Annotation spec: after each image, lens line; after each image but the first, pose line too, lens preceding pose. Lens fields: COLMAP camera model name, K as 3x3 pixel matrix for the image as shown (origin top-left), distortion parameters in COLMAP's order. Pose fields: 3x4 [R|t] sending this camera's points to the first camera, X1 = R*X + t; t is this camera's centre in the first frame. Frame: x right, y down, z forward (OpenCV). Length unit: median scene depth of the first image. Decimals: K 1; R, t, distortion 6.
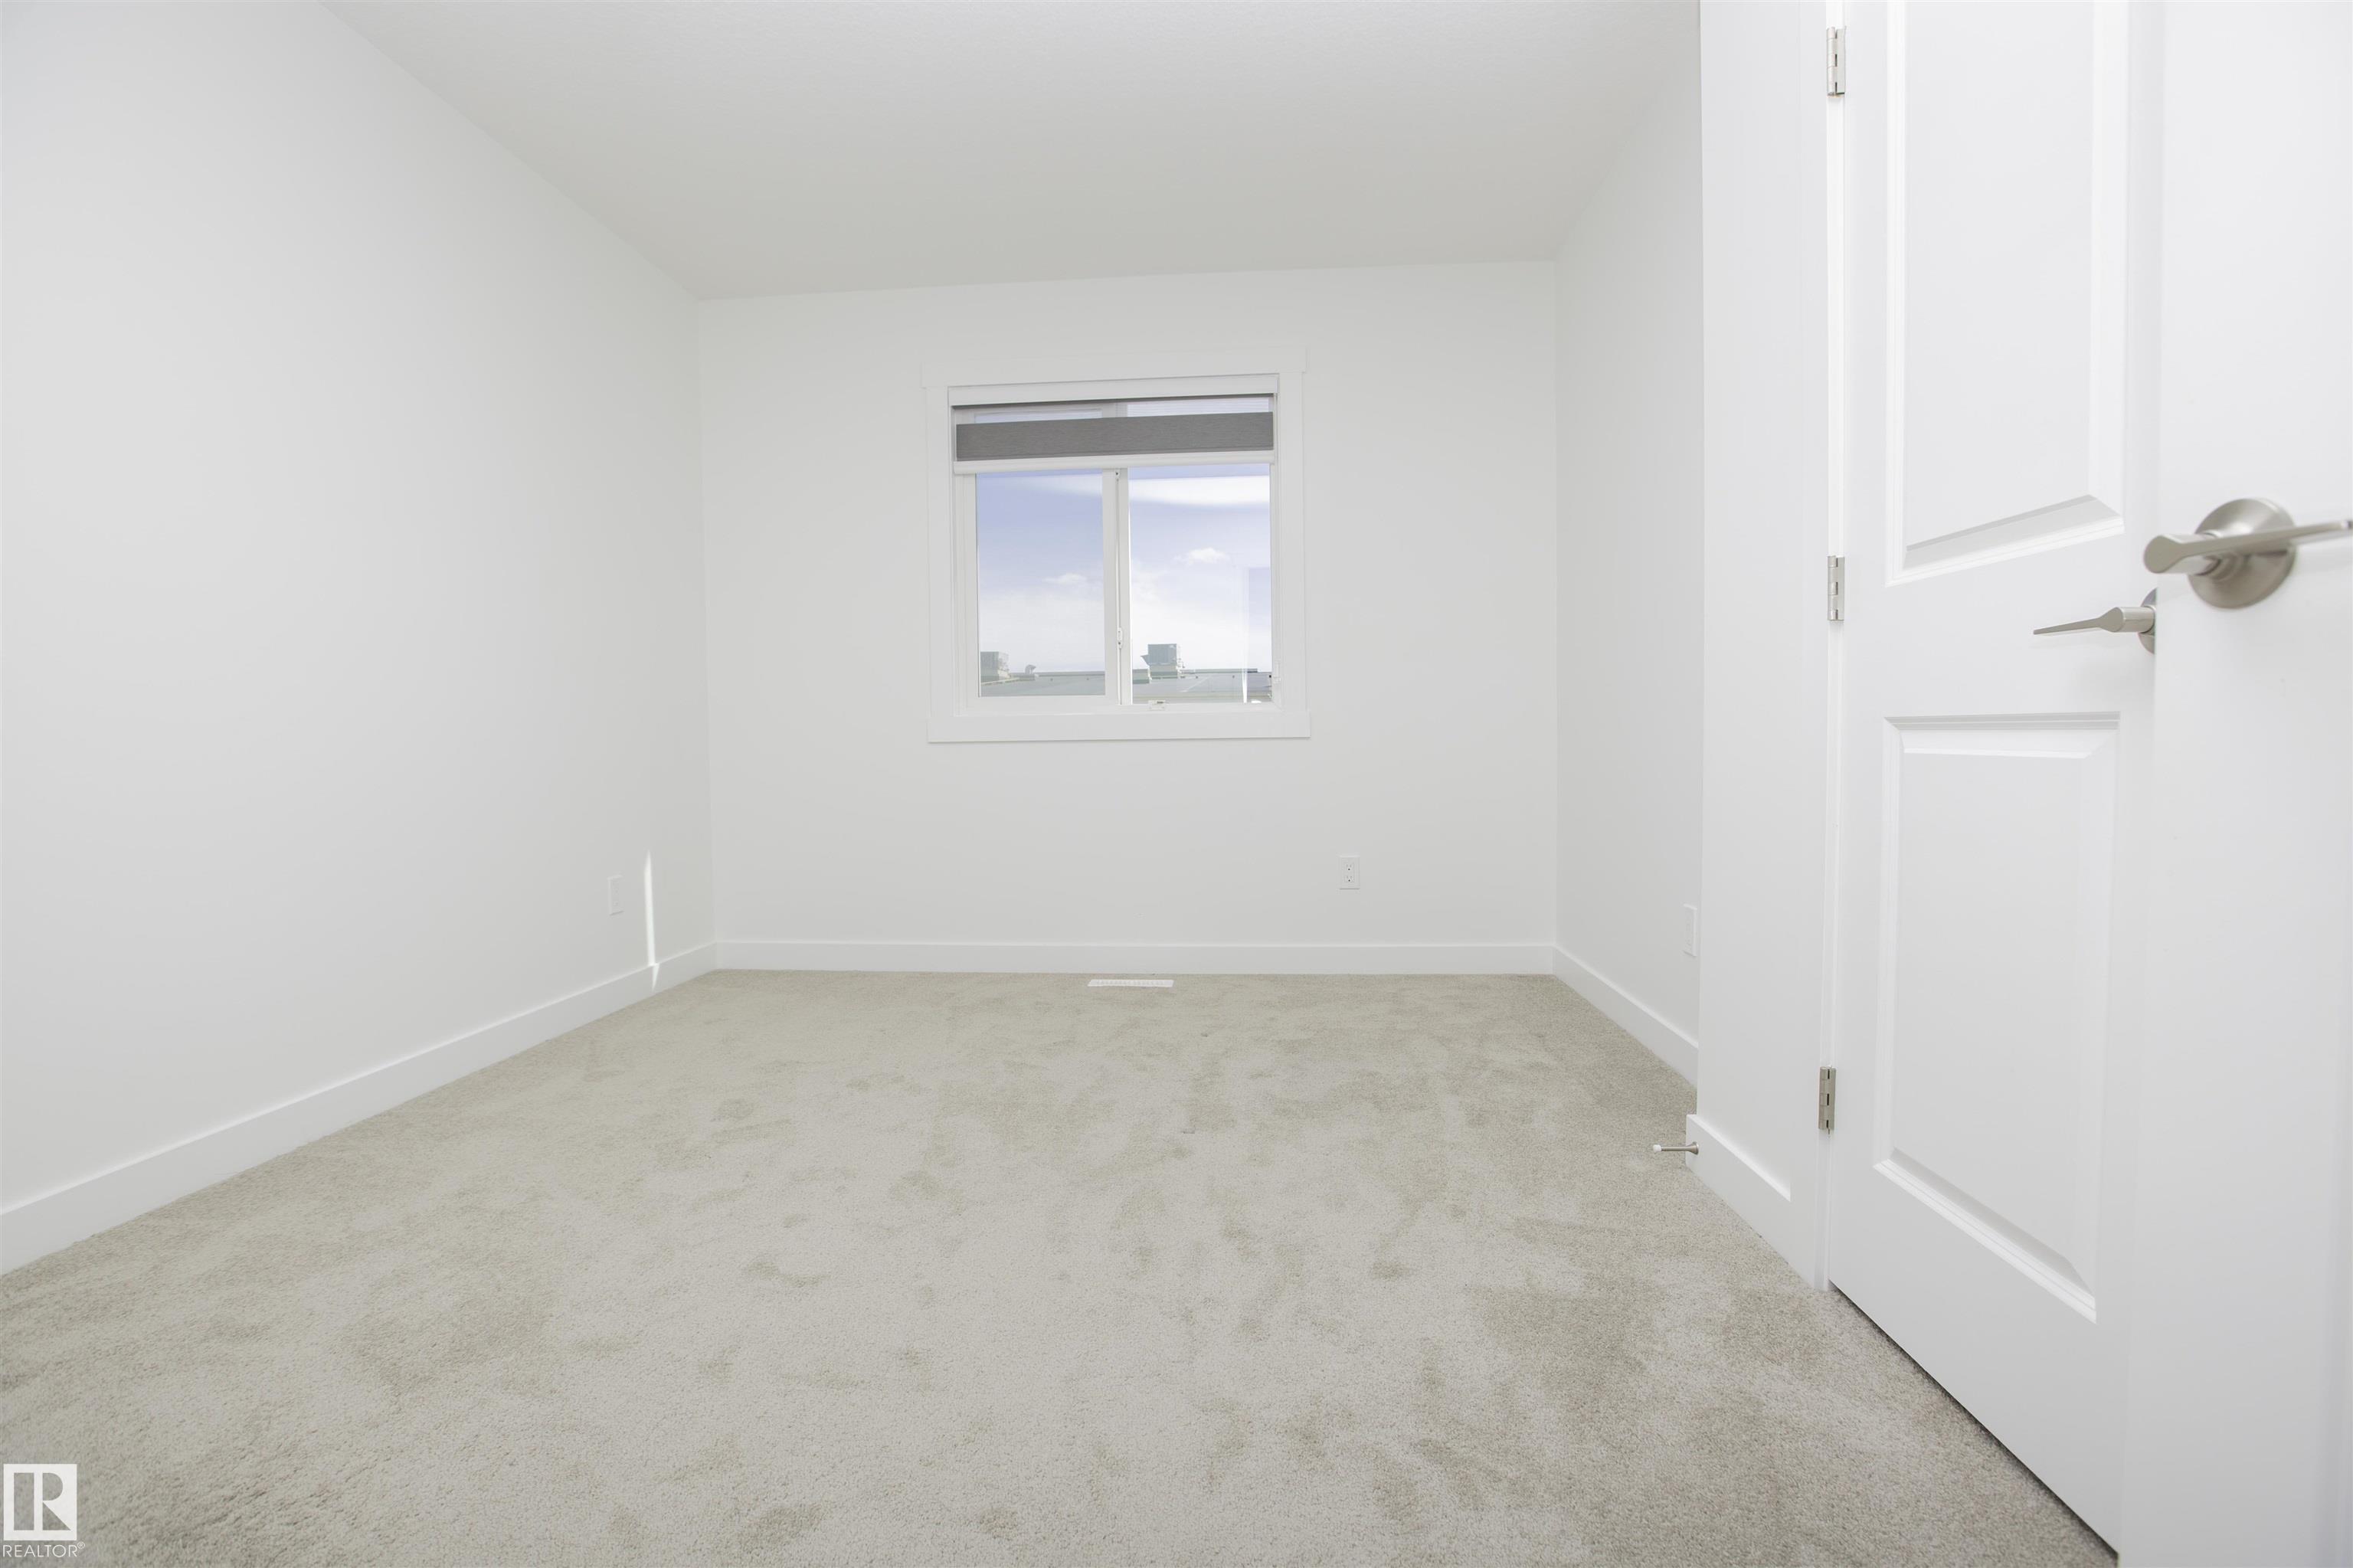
lens RADIAL K [[1056.9, 0, 1168.6], [0, 1056.9, 781.6], [0, 0, 1]] dist [-0.024116, 0.004683]
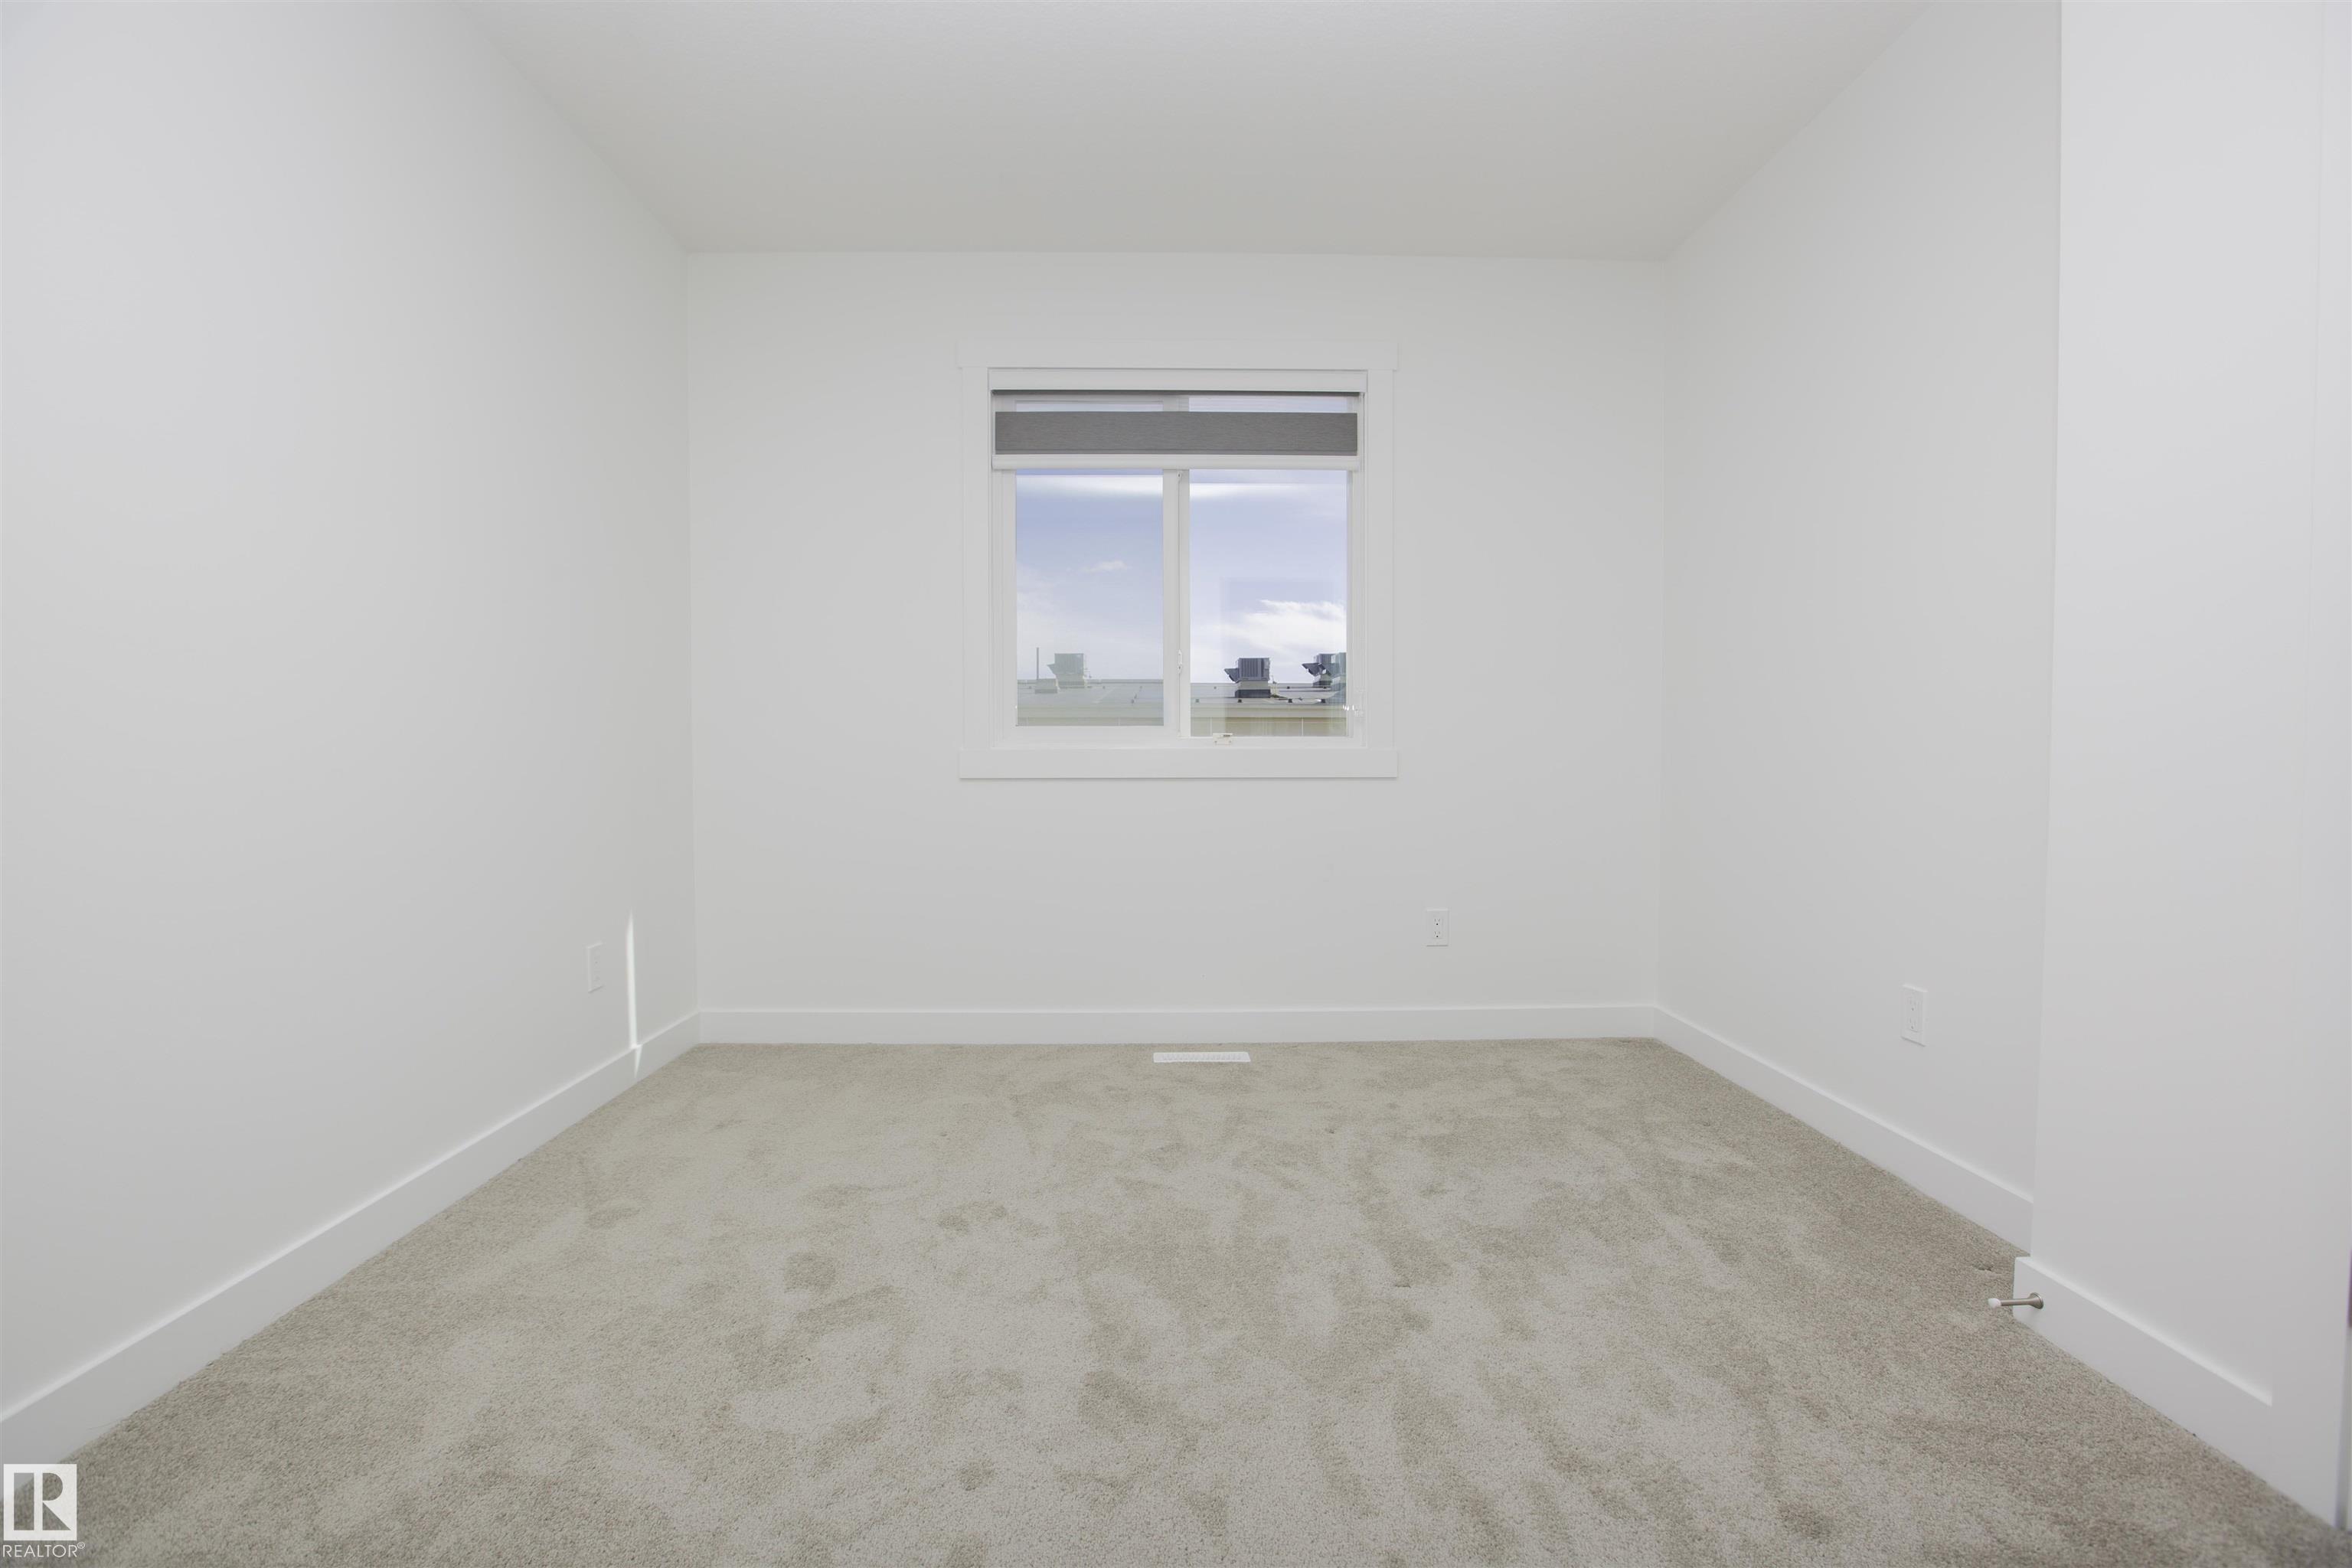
lens RADIAL K [[1056.4, 0, 1183.3], [0, 1056.4, 794.5], [0, 0, 1]] dist [-0.024116, 0.004683]
pose [[0.994643, 0.006934, 0.103135, -0.185344], [-0.007143, 0.999973, 0.001657, -0.036815], [-0.103121, -0.002385, 0.994666, 0.168229]]
